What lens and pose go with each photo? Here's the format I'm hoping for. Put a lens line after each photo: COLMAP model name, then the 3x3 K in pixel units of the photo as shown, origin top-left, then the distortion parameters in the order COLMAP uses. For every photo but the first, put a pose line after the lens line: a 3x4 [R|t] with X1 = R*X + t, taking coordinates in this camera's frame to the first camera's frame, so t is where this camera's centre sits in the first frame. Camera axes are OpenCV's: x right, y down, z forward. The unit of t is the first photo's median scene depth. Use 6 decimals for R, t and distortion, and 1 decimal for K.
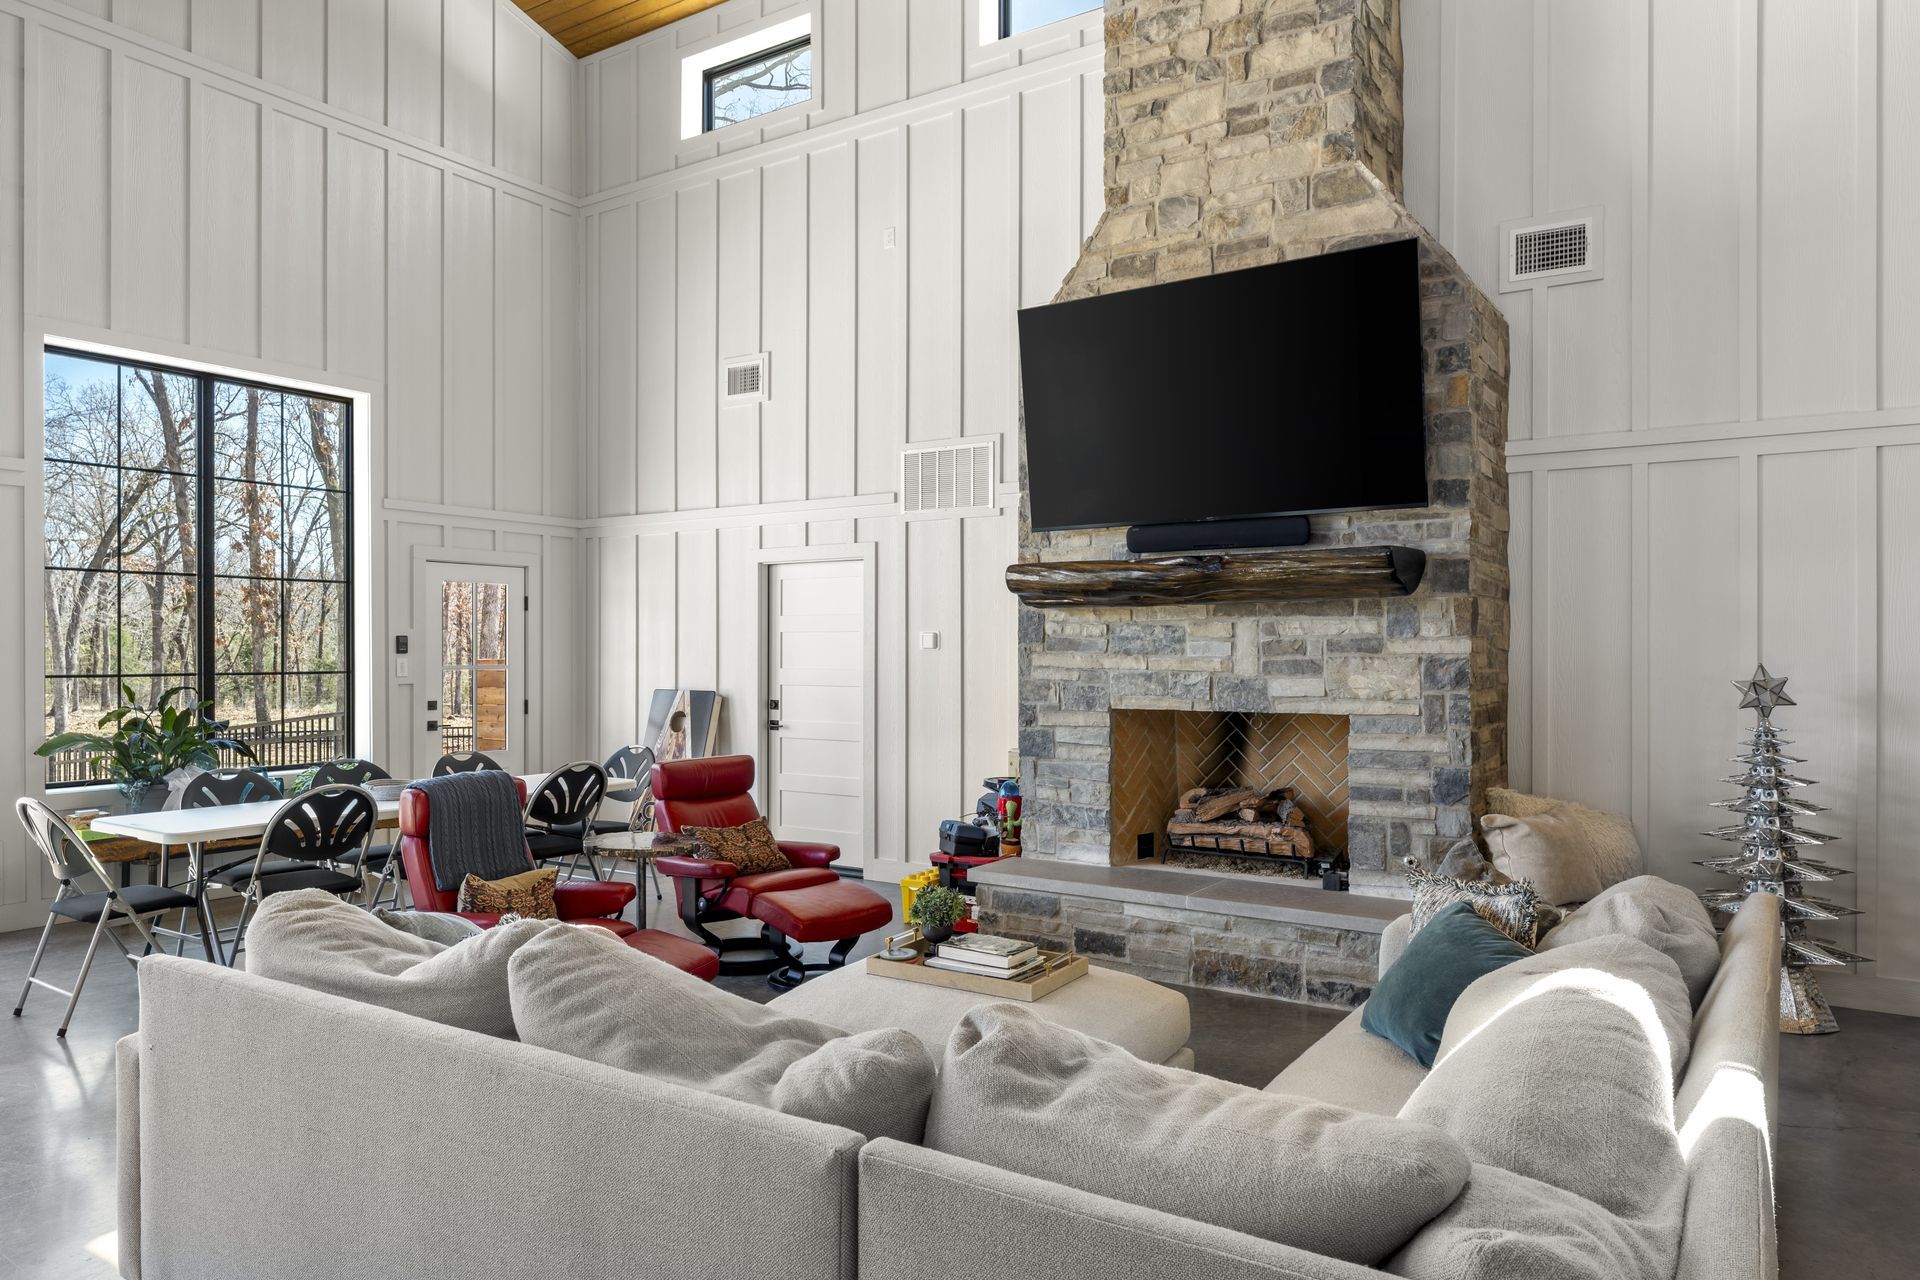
lens RADIAL K [[1245.4, 0, 952.8], [0, 1245.4, 644.7], [0, 0, 1]] dist [-0.000696, 0.005354]
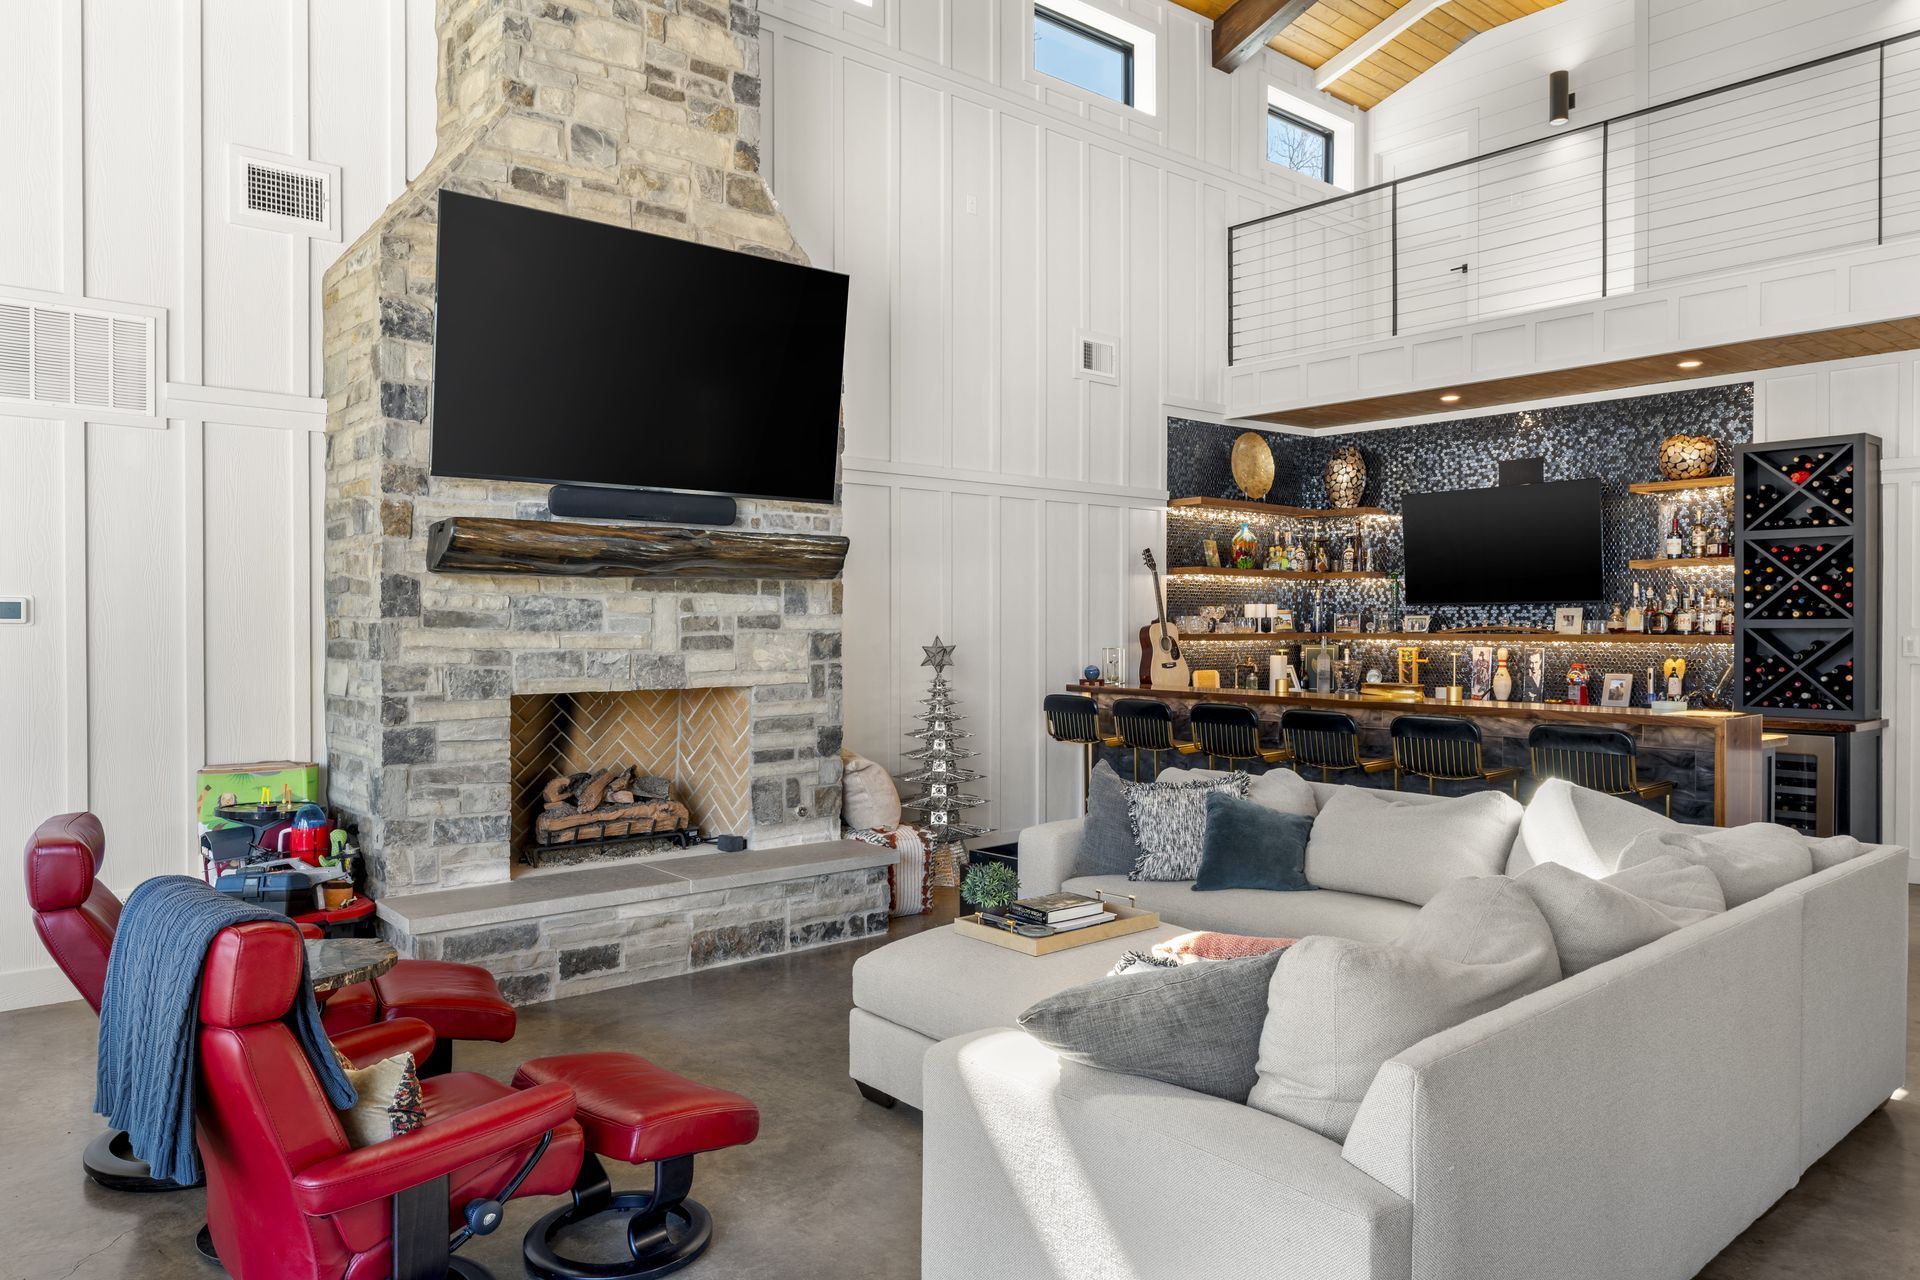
lens RADIAL K [[1245.4, 0, 970.0], [0, 1245.4, 636.3], [0, 0, 1]] dist [-0.000696, 0.005354]
pose [[0.278940, -0.008046, 0.960275, -0.629906], [-0.004464, 0.999943, 0.009675, 0.001673], [-0.960298, -0.006985, 0.278888, 0.485148]]
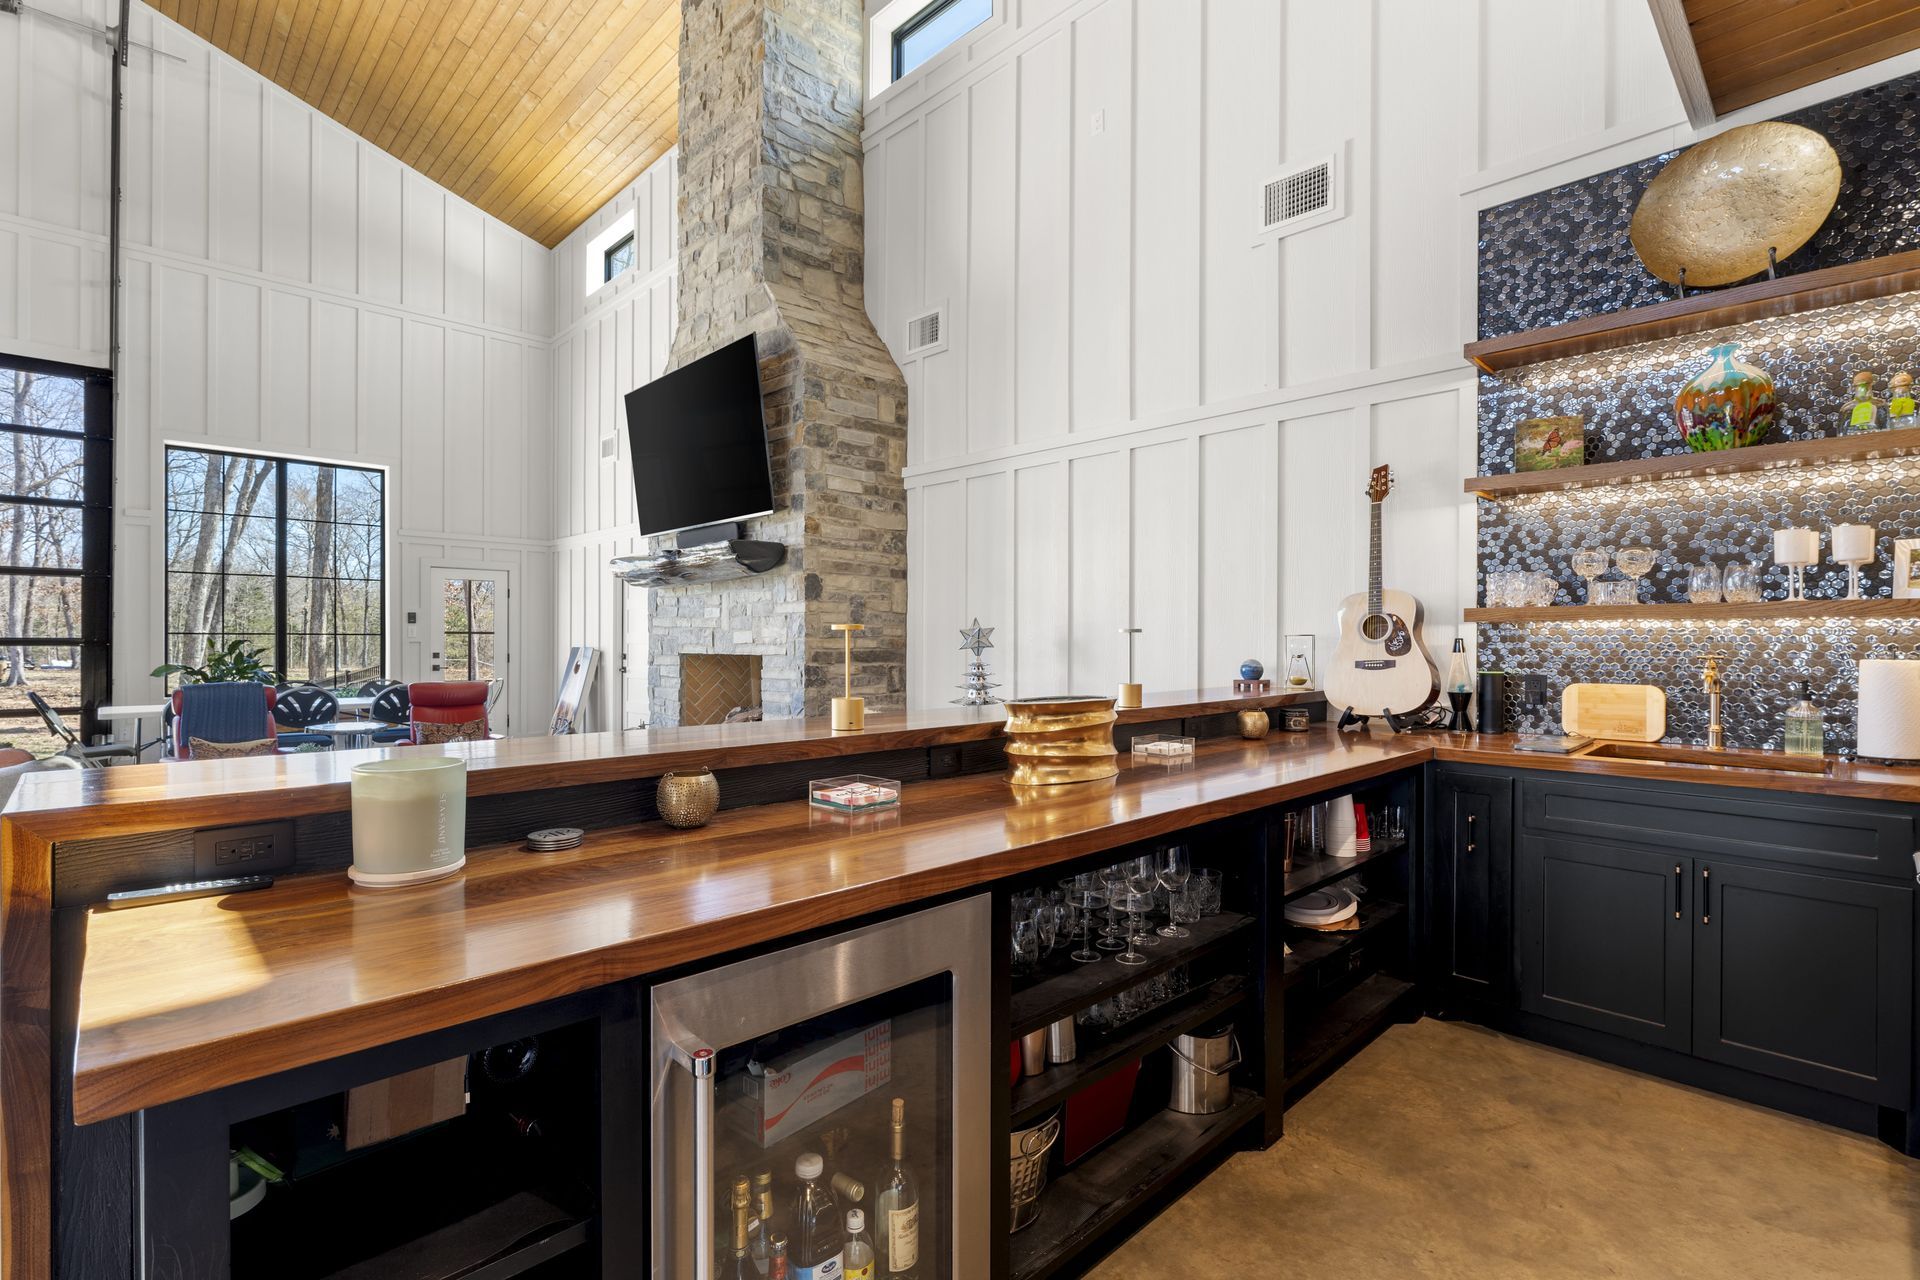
lens RADIAL K [[885.1, 0, 962.5], [0, 885.1, 640.3], [0, 0, 1]] dist [-0.003115, 0.000023]
pose [[0.977087, 0.003028, -0.212820, 0.730736], [-0.001867, 0.999982, 0.005652, 0.030578], [0.212833, -0.005126, 0.977075, 0.014725]]
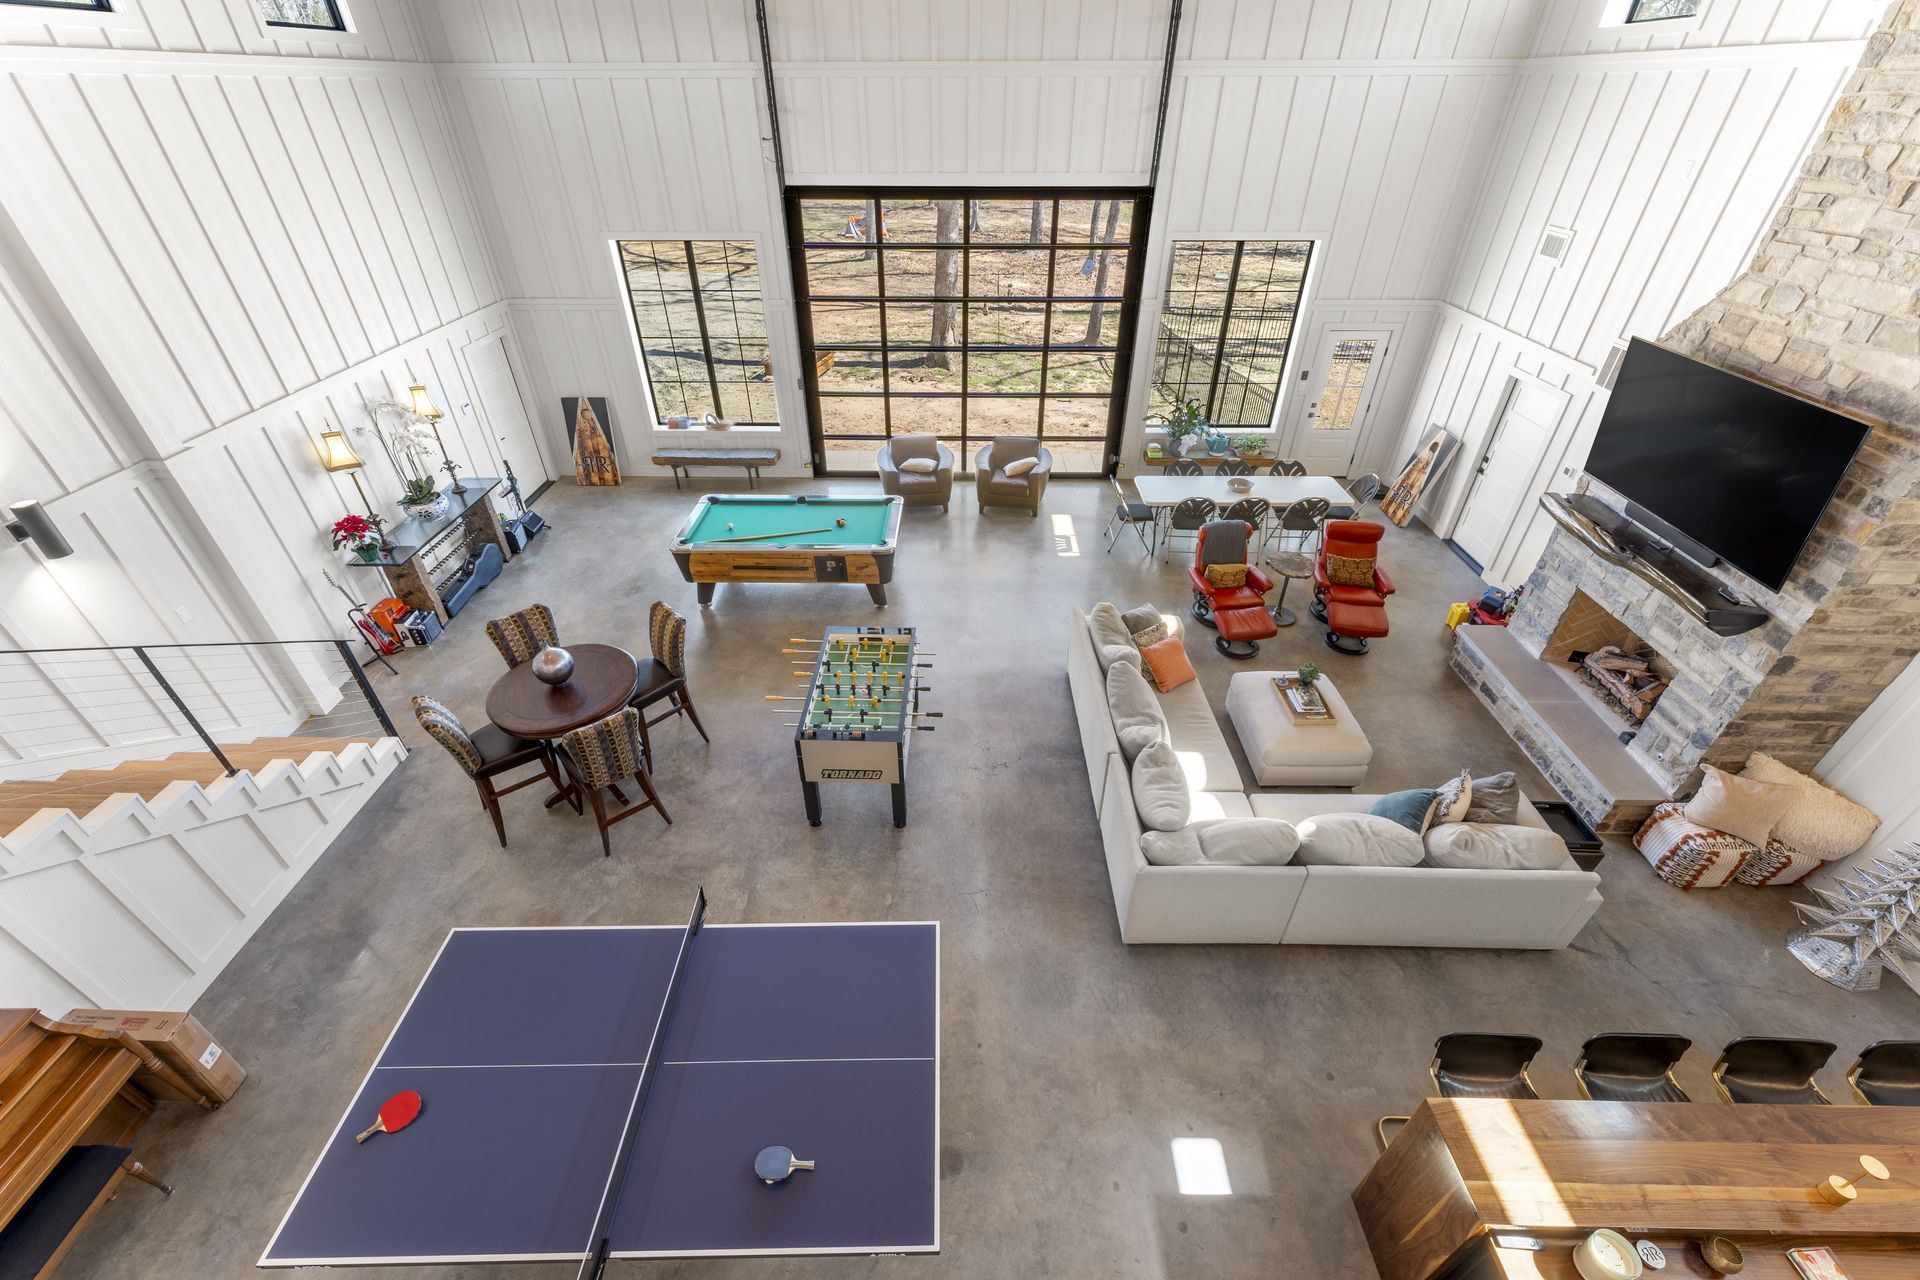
lens RADIAL K [[778.3, 0, 948.7], [0, 778.3, 640.3], [0, 0, 1]] dist [0.002145, 0.000030]
pose [[0.538173, 0.487838, -0.687302, 0.458804], [0.009513, 0.811897, 0.583723, -0.555404], [0.842781, -0.320682, 0.432301, -0.242803]]
